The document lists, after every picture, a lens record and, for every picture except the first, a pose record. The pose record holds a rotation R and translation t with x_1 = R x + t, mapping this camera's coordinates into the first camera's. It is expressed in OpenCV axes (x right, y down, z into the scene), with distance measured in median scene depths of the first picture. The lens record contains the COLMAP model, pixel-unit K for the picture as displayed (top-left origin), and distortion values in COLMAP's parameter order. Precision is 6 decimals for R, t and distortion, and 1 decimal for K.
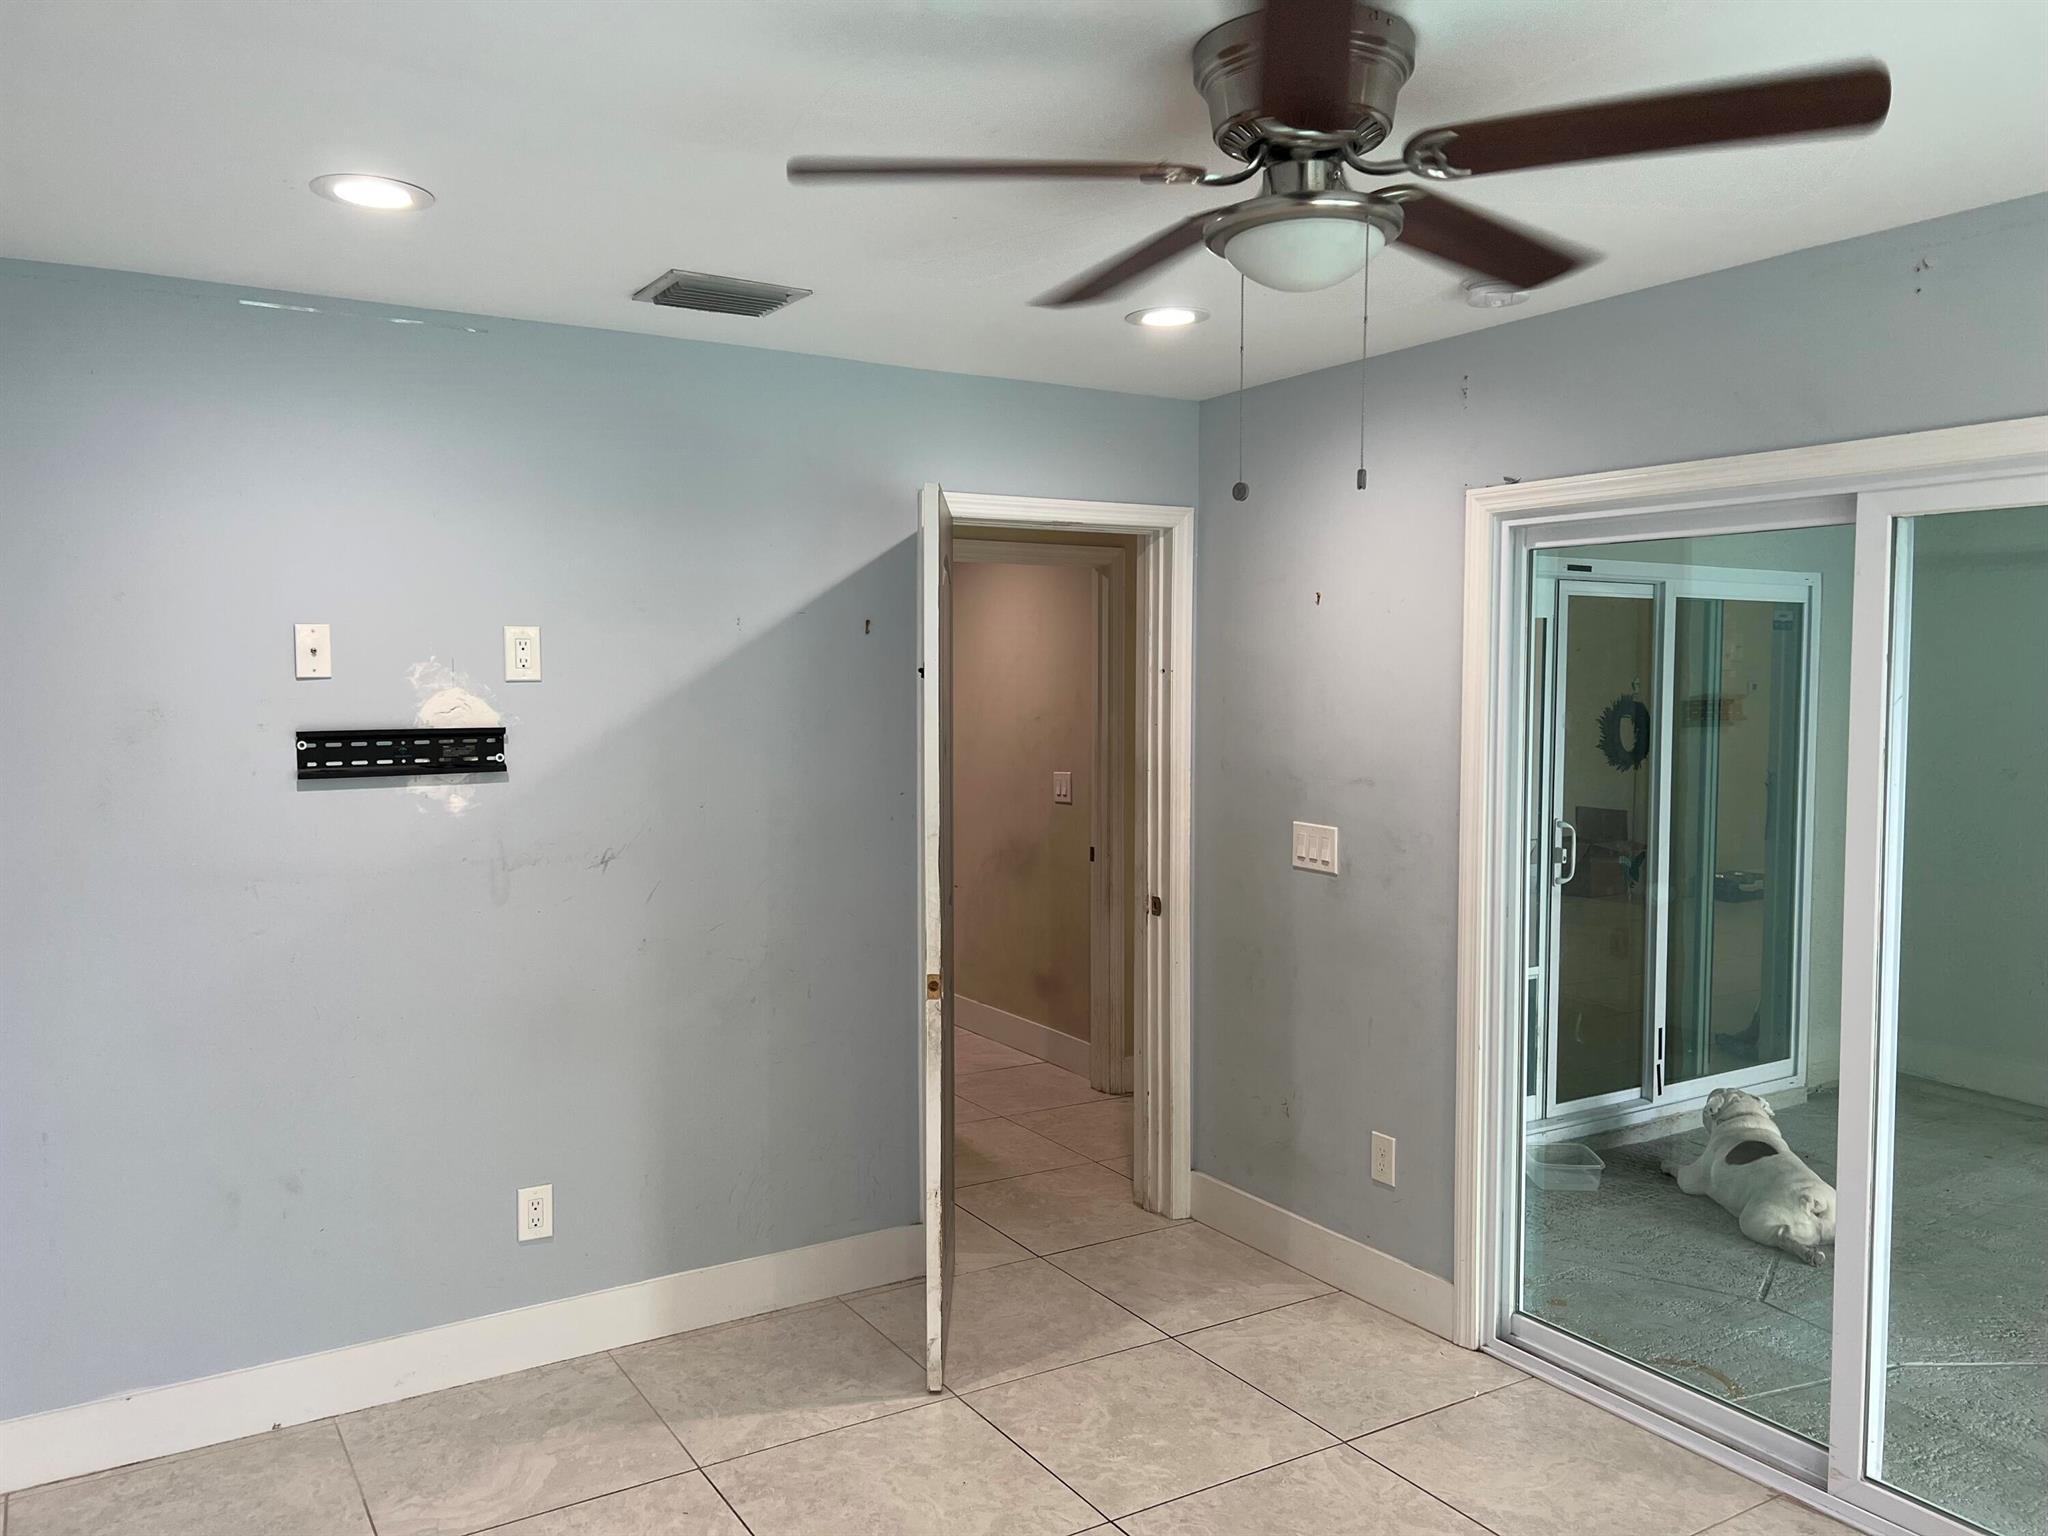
lens RADIAL K [[1536.6, 0, 1023.1], [0, 1536.6, 768.7], [0, 0, 1]] dist [0.071096, -0.094081]
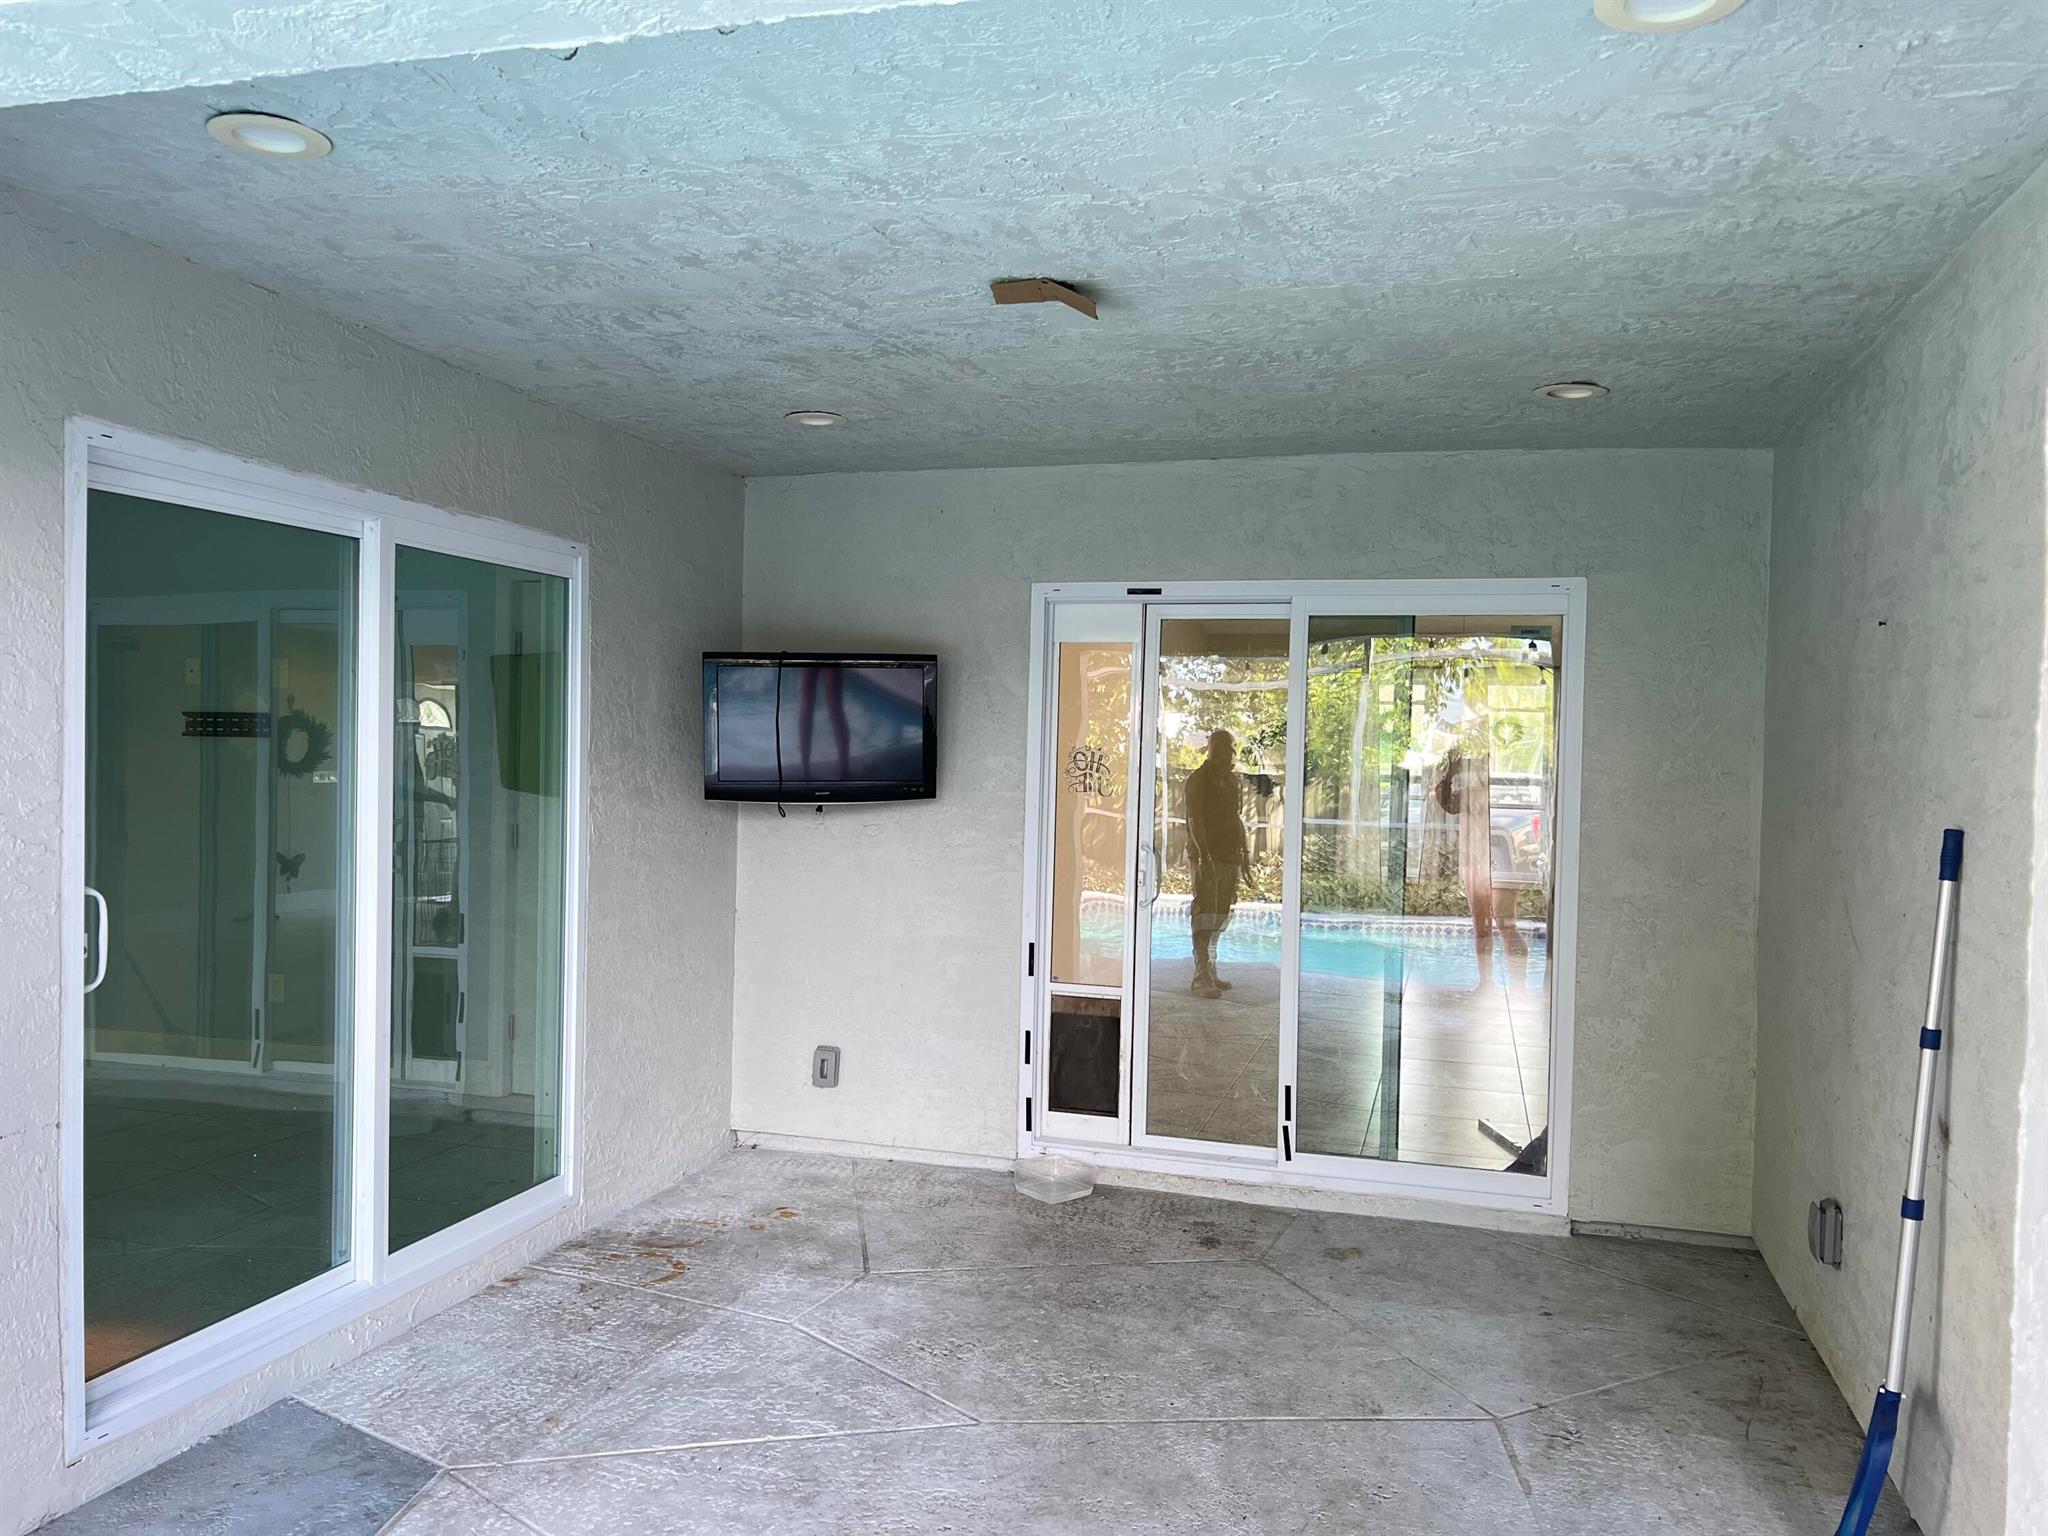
lens RADIAL K [[1536.6, 0, 1023.0], [0, 1536.6, 773.2], [0, 0, 1]] dist [0.071096, -0.094081]
pose [[0.669686, 0.029884, -0.742043, 1.041585], [-0.069187, 0.997355, -0.022274, 0.015639], [0.739414, 0.066256, 0.669983, 0.280748]]
